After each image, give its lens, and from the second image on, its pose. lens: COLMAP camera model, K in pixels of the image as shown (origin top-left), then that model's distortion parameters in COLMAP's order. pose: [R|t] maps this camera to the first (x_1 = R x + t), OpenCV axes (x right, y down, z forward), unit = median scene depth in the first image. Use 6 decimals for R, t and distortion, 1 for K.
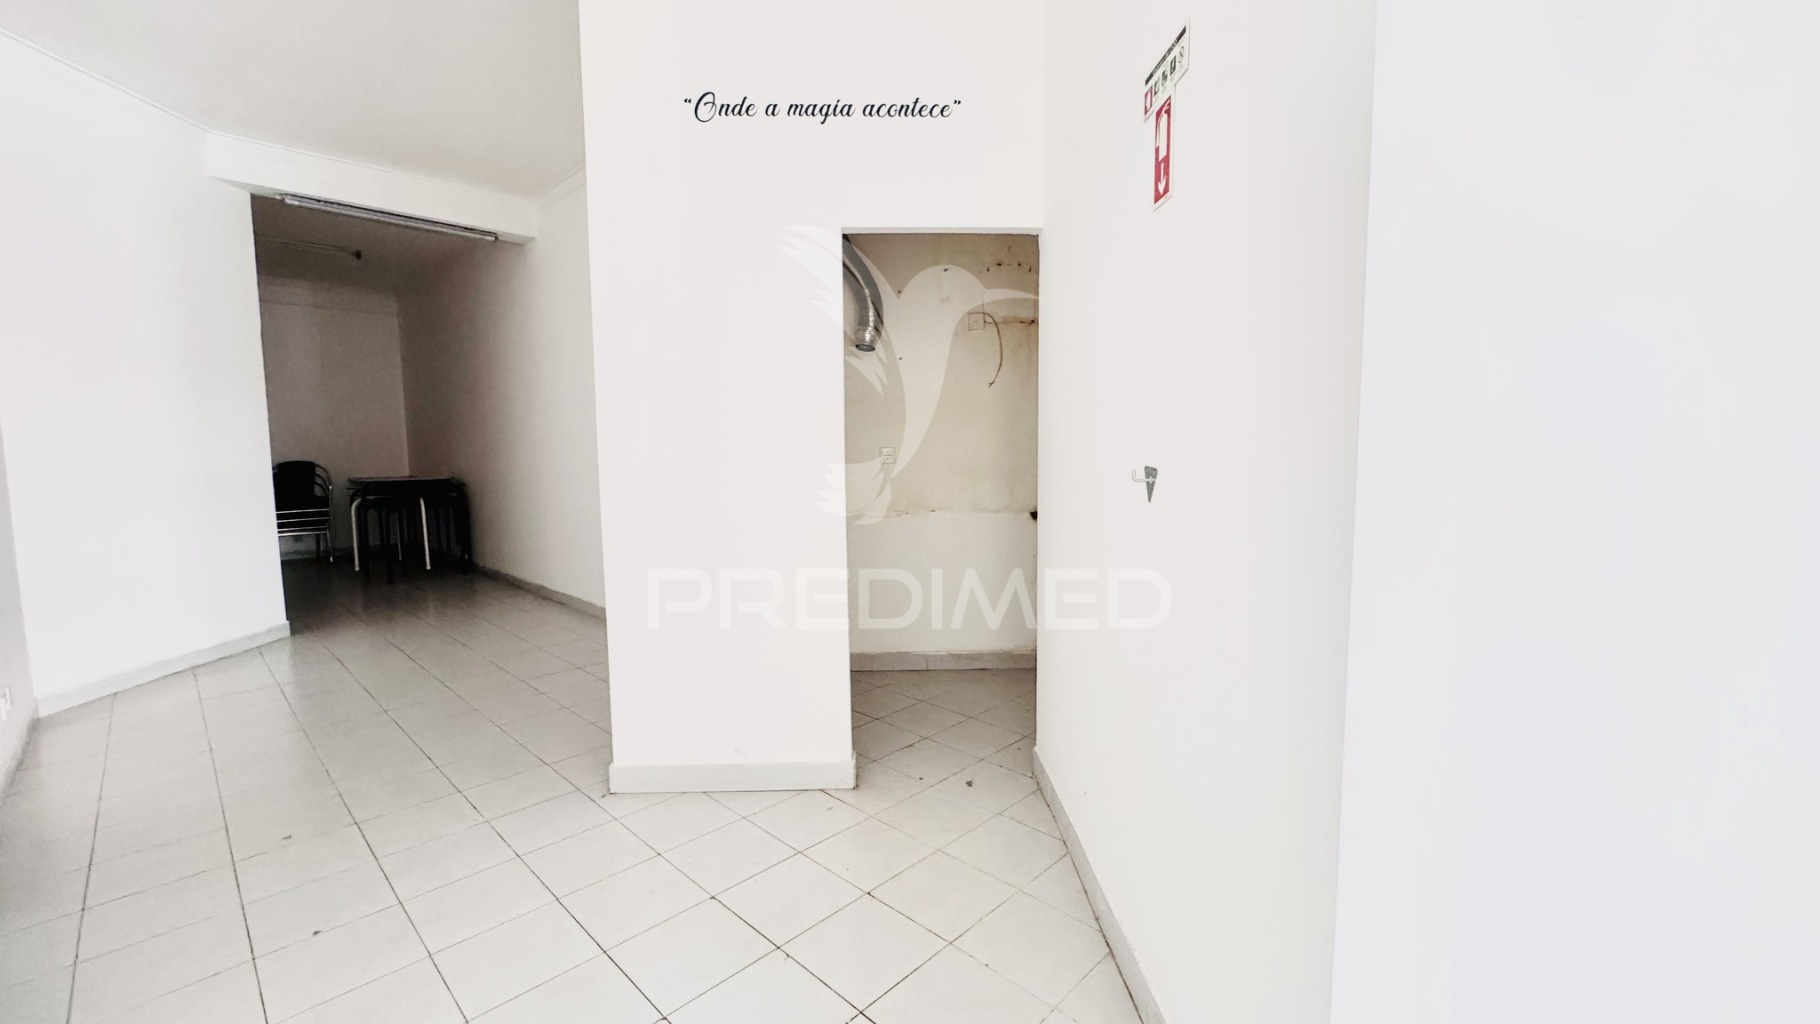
lens RADIAL K [[729.7, 0, 910.0], [0, 729.7, 512.0], [0, 0, 1]] dist [-0.002105, -0.000176]
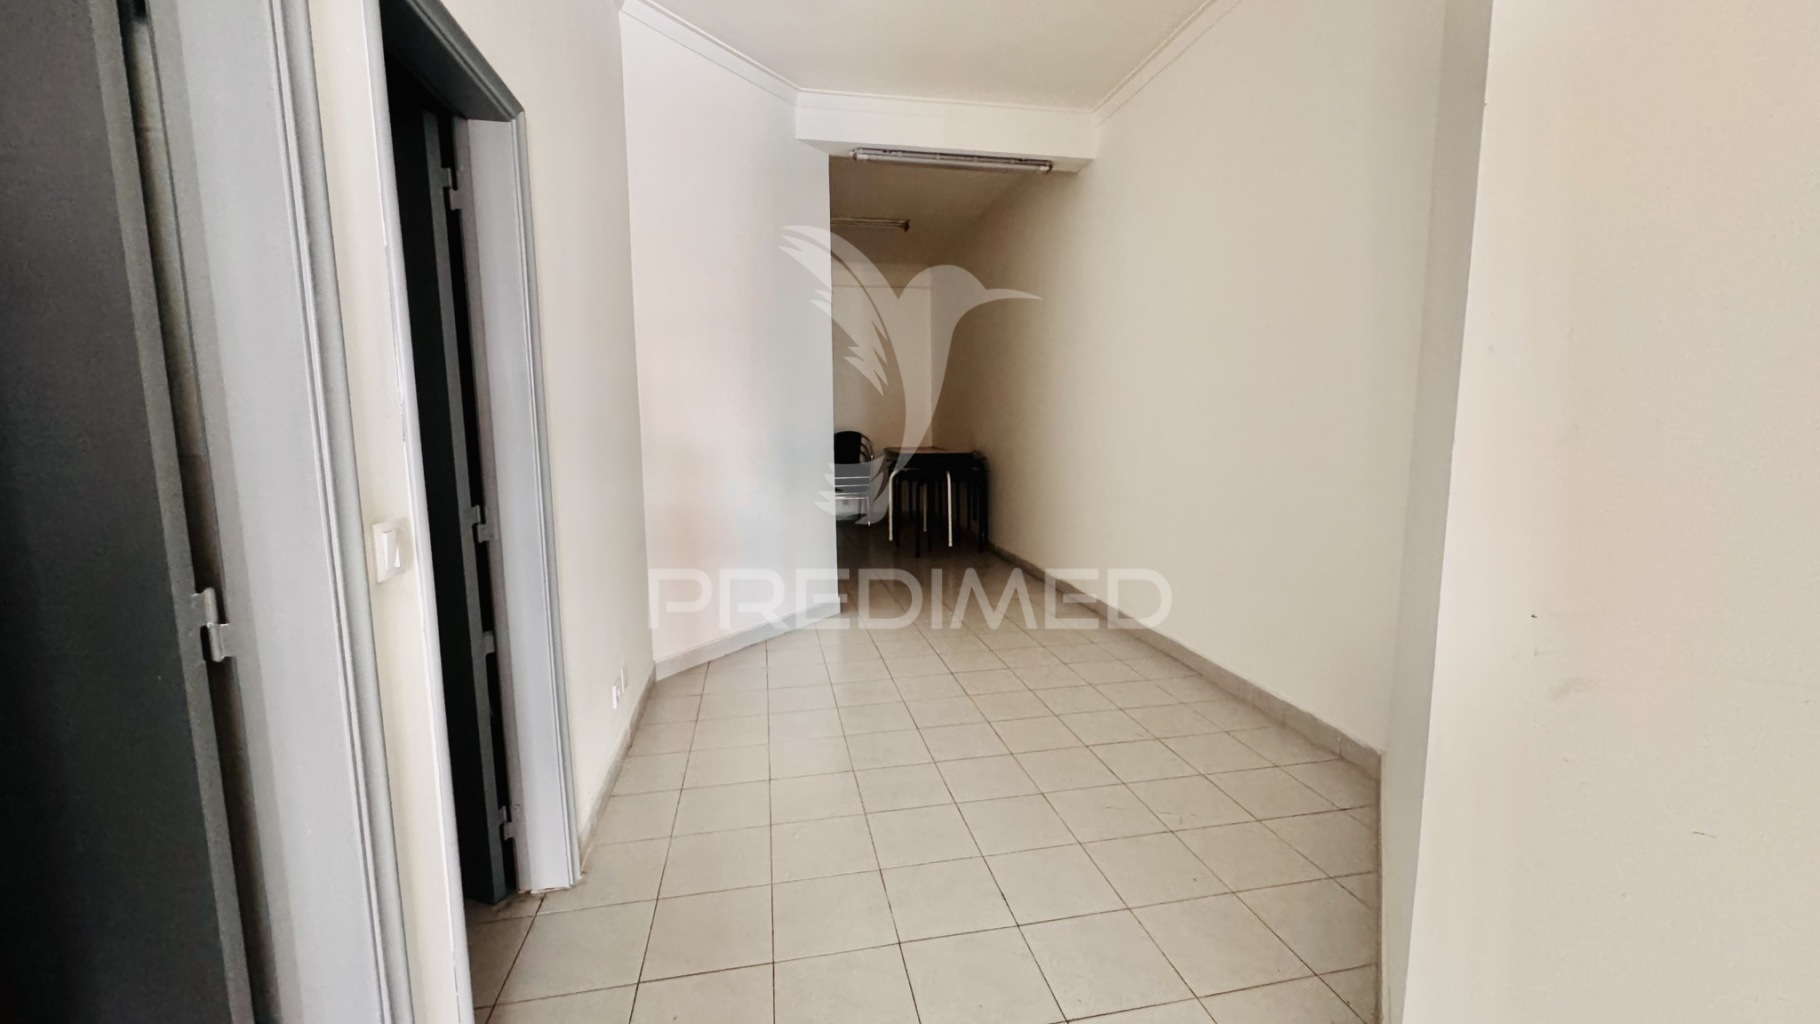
lens RADIAL K [[732.8, 0, 910.0], [0, 732.8, 512.0], [0, 0, 1]] dist [0.001893, 0.000095]
pose [[0.821953, 0.073091, -0.564847, -0.266806], [-0.050986, 0.997192, 0.054843, -0.028414], [0.567269, -0.016279, 0.823371, 0.286069]]
